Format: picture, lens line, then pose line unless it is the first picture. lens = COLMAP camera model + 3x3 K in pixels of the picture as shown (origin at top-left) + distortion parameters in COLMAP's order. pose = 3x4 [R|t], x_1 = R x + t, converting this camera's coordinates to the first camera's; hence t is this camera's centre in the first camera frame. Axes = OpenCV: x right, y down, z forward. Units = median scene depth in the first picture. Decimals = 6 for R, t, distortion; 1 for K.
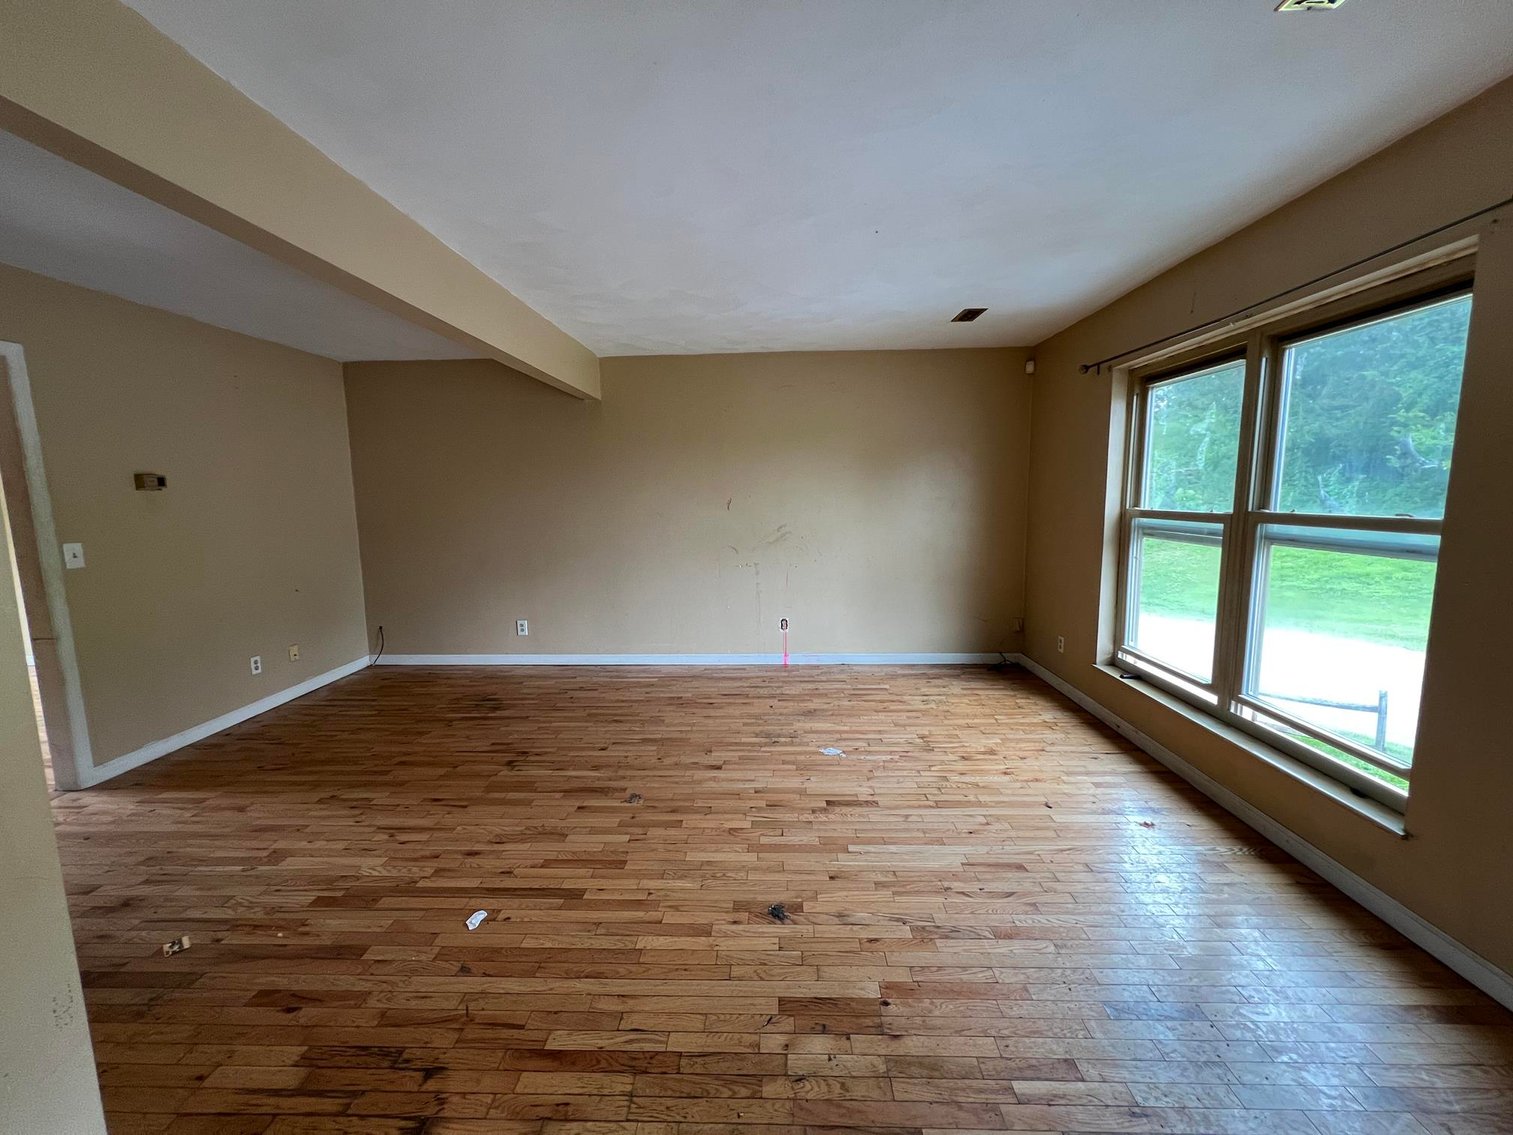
lens RADIAL K [[607.4, 0, 762.8], [0, 607.4, 575.0], [0, 0, 1]] dist [0.001808, 0.000782]
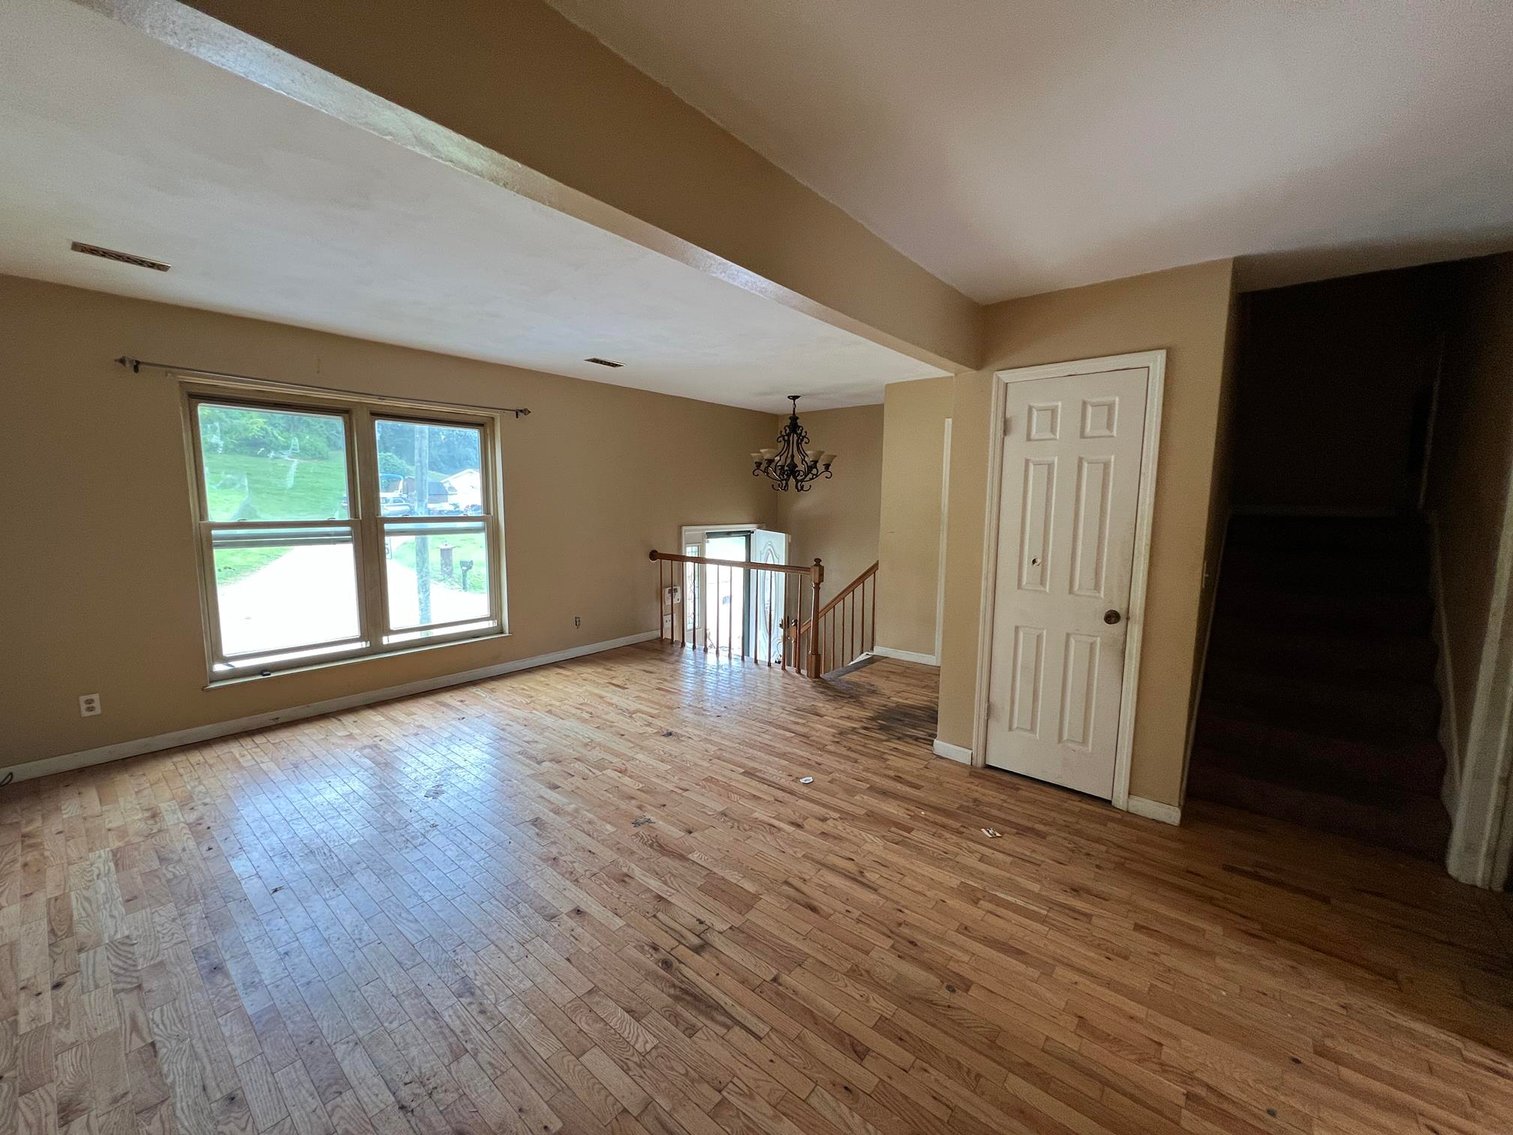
lens RADIAL K [[604.6, 0, 757.8], [0, 604.6, 566.3], [0, 0, 1]] dist [-0.001063, 0.000691]
pose [[-0.786245, -0.065214, 0.614464, -1.009453], [0.083842, 0.973960, 0.210649, -0.236162], [-0.612201, 0.217140, -0.760303, 1.674323]]
